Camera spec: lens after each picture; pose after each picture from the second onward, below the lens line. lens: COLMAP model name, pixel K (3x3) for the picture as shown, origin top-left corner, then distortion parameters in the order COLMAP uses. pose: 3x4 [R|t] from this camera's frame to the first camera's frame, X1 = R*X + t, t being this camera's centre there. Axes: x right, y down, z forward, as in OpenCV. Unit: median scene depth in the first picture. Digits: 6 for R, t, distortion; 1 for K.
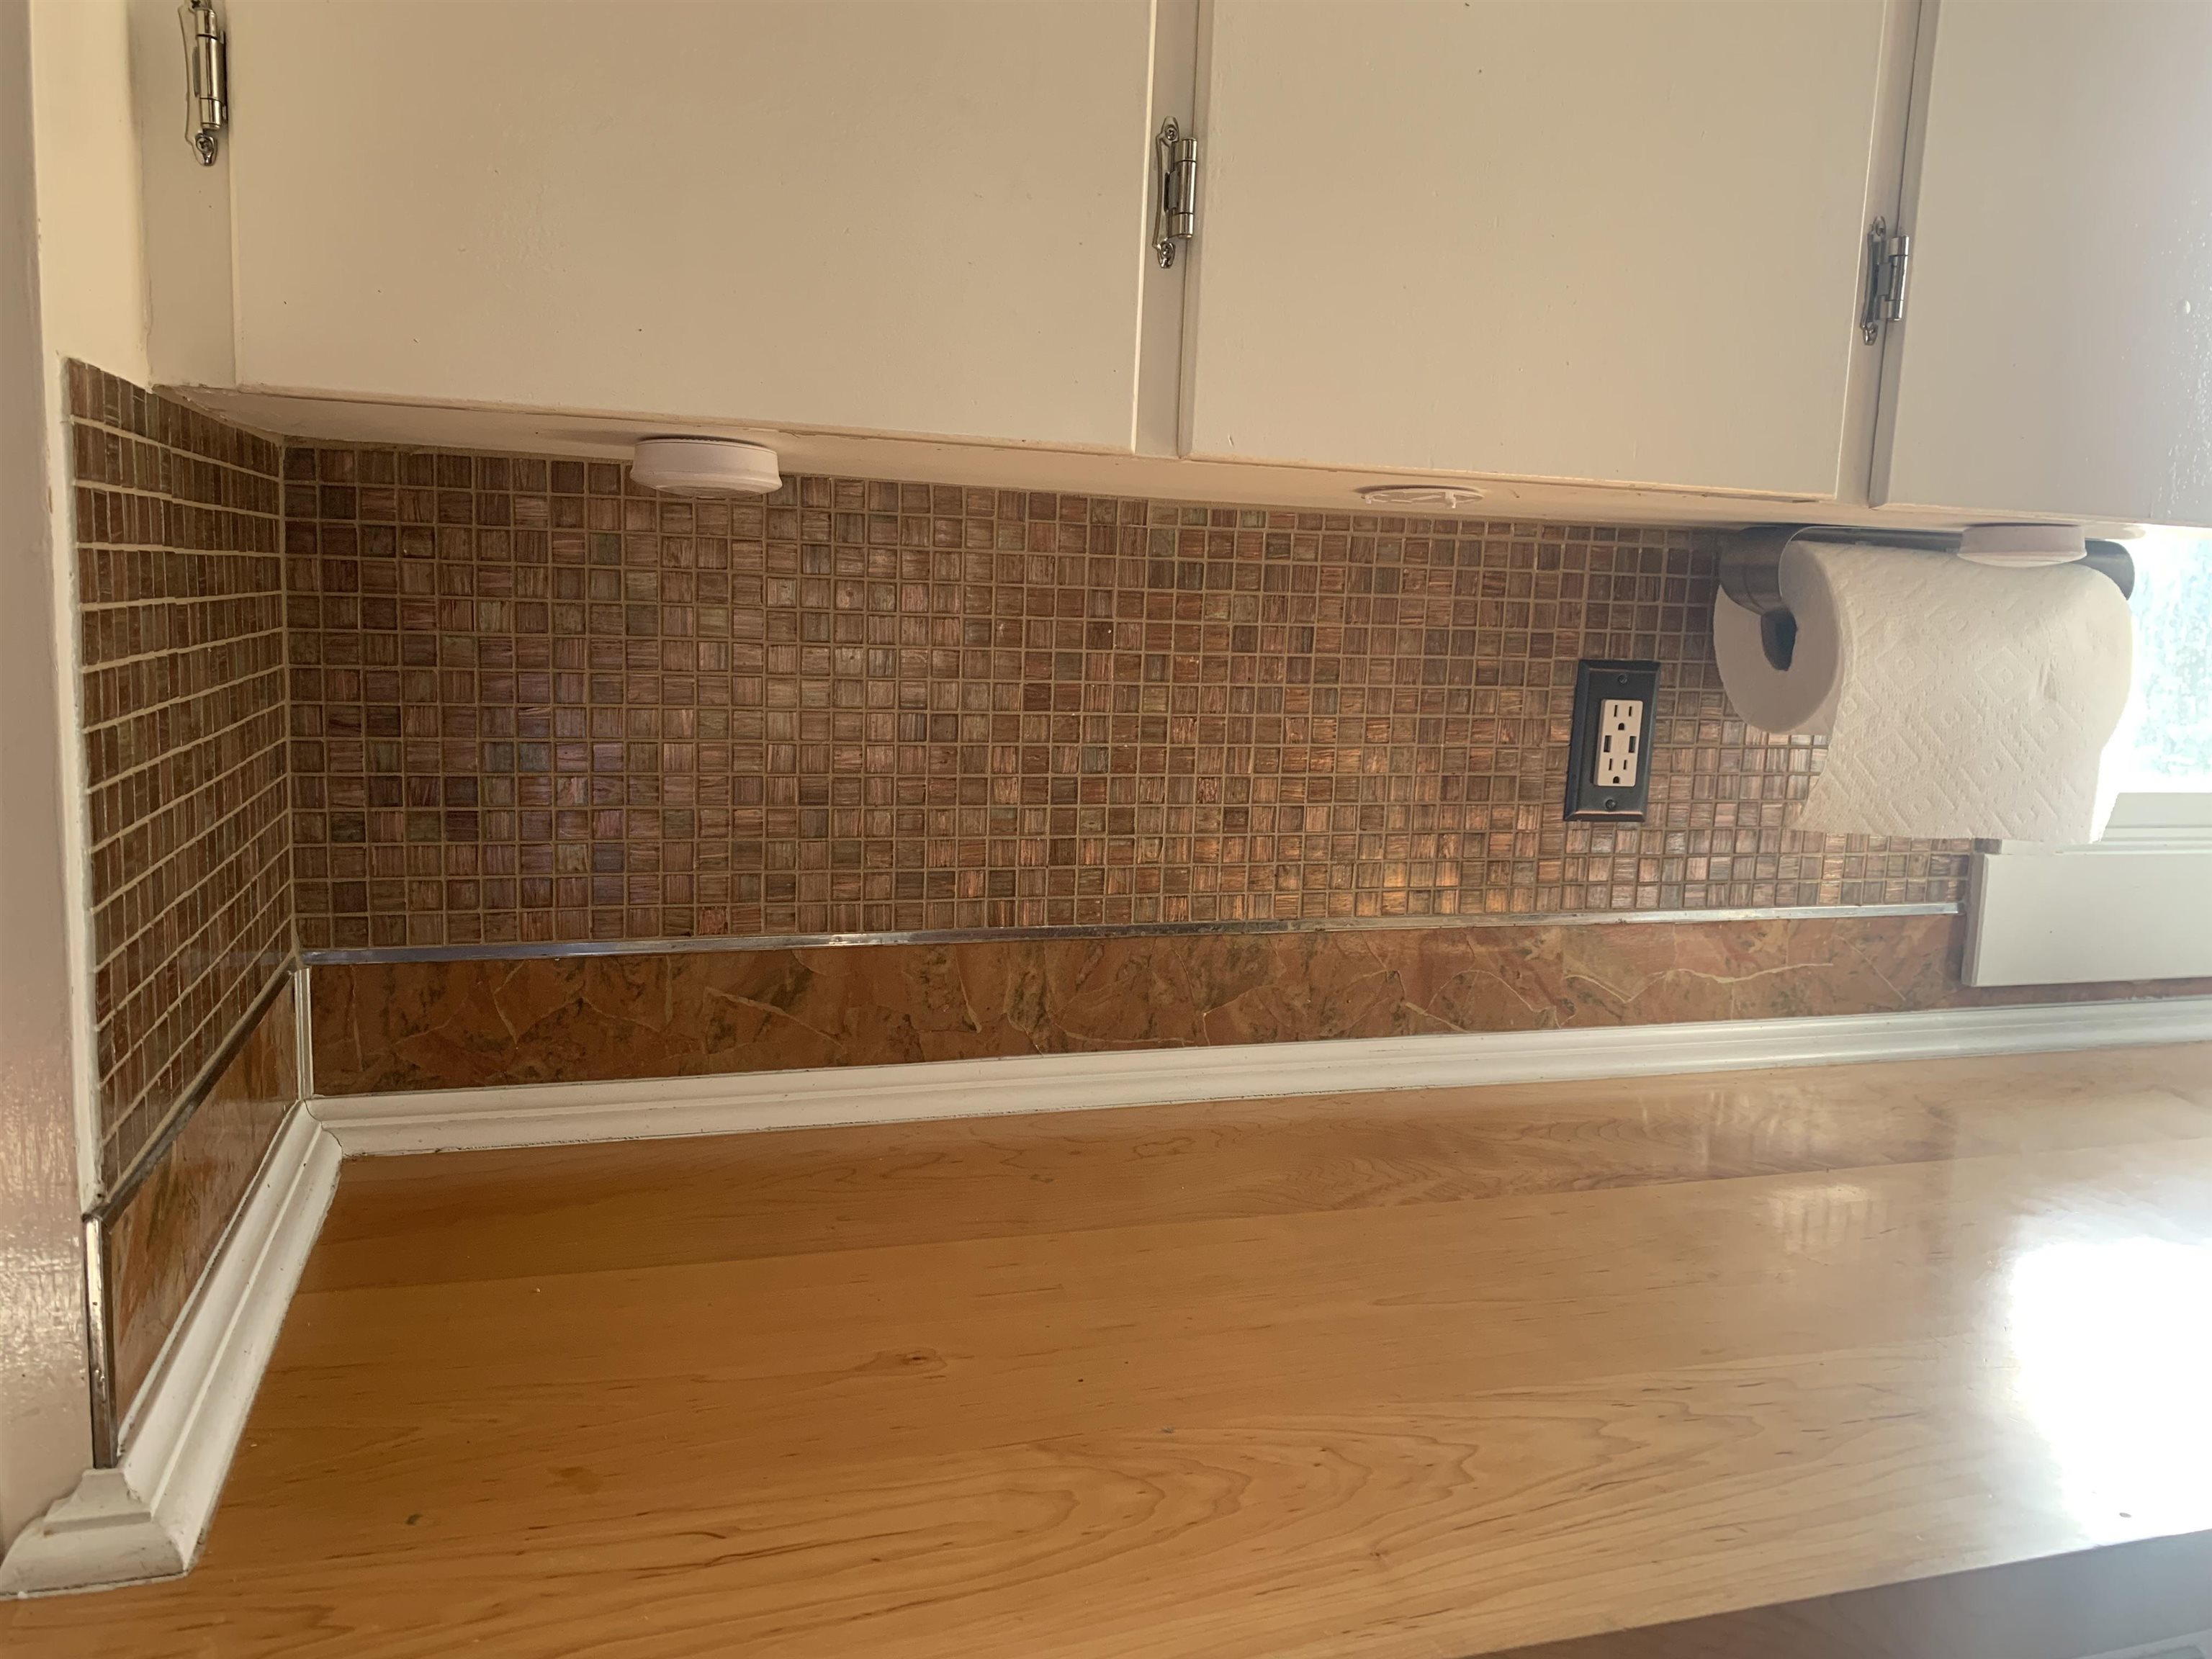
lens RADIAL K [[1676.7, 0, 1102.1], [0, 1676.7, 824.8], [0, 0, 1]] dist [0.014235, -0.013024]
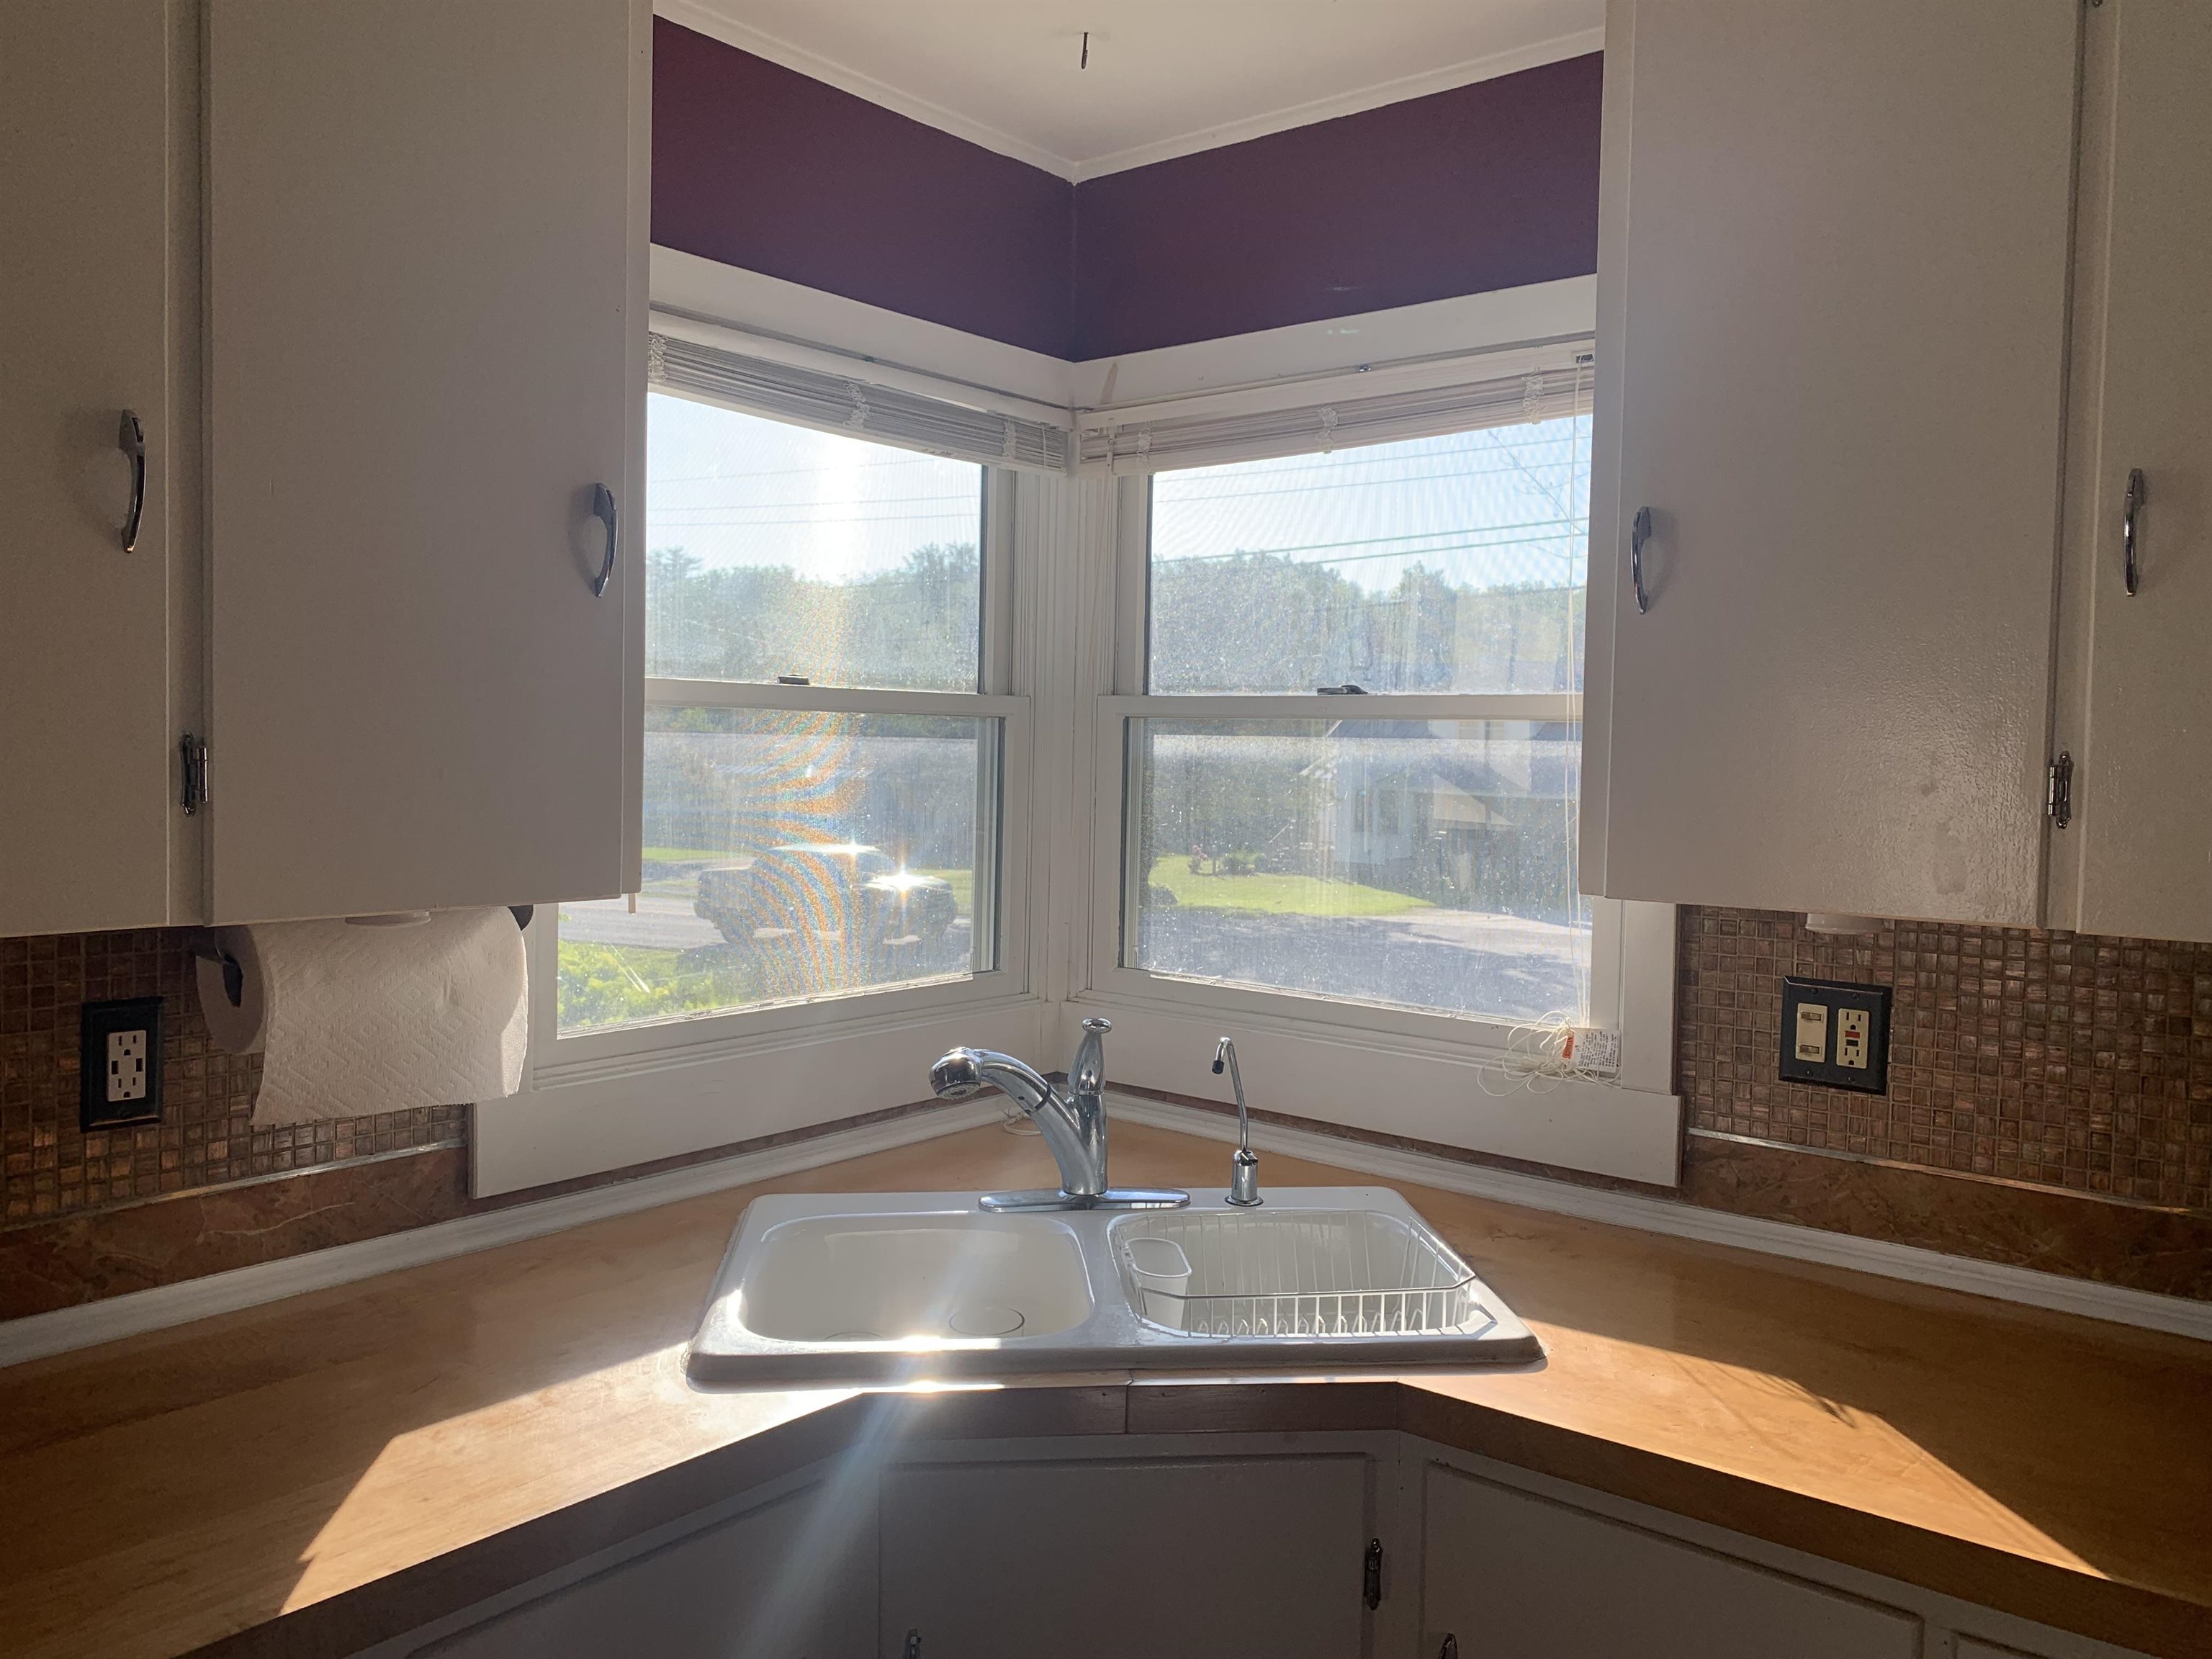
lens RADIAL K [[1676.7, 0, 1108.5], [0, 1676.7, 827.0], [0, 0, 1]] dist [0.014235, -0.013024]
pose [[0.832051, -0.048470, 0.552577, 0.230355], [0.087215, 0.995216, -0.044028, -0.105966], [-0.547800, 0.084826, 0.832298, -0.465011]]
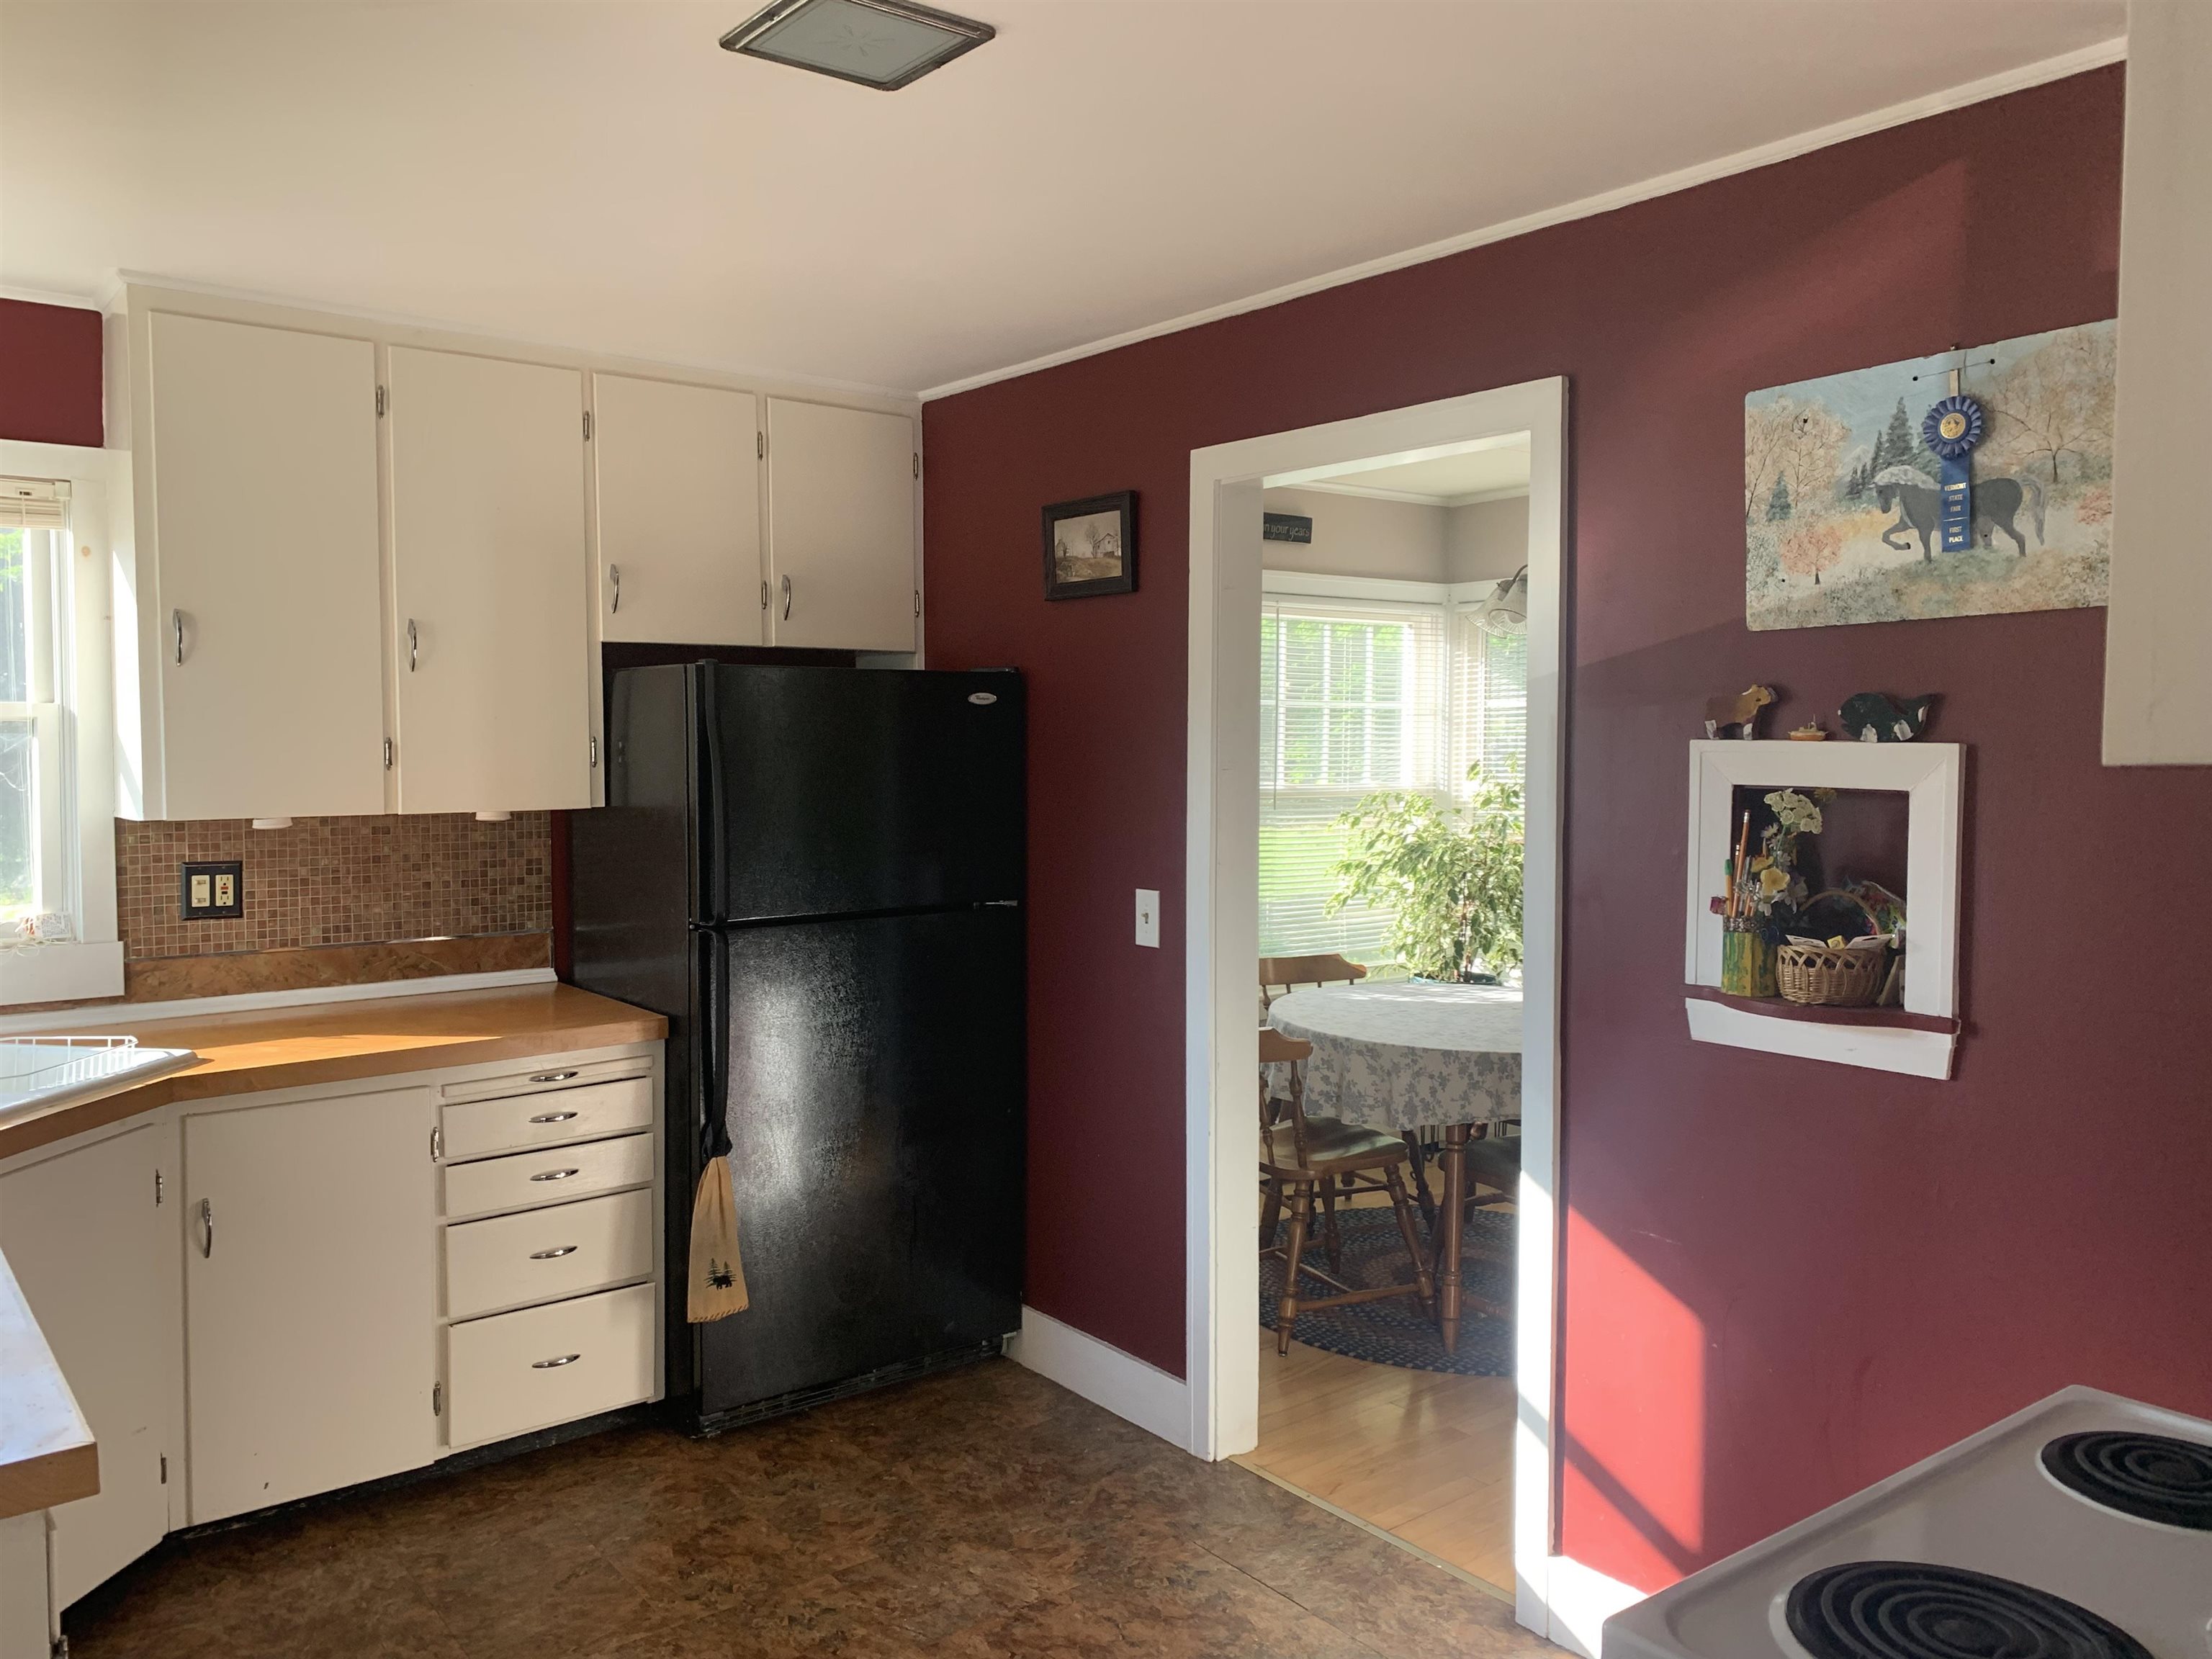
lens RADIAL K [[1676.7, 0, 1098.2], [0, 1676.7, 832.7], [0, 0, 1]] dist [0.014235, -0.013024]
pose [[-0.368503, -0.095228, 0.924736, -4.045095], [0.108878, 0.983472, 0.144663, -0.501785], [-0.923229, 0.153992, -0.352044, 0.807047]]
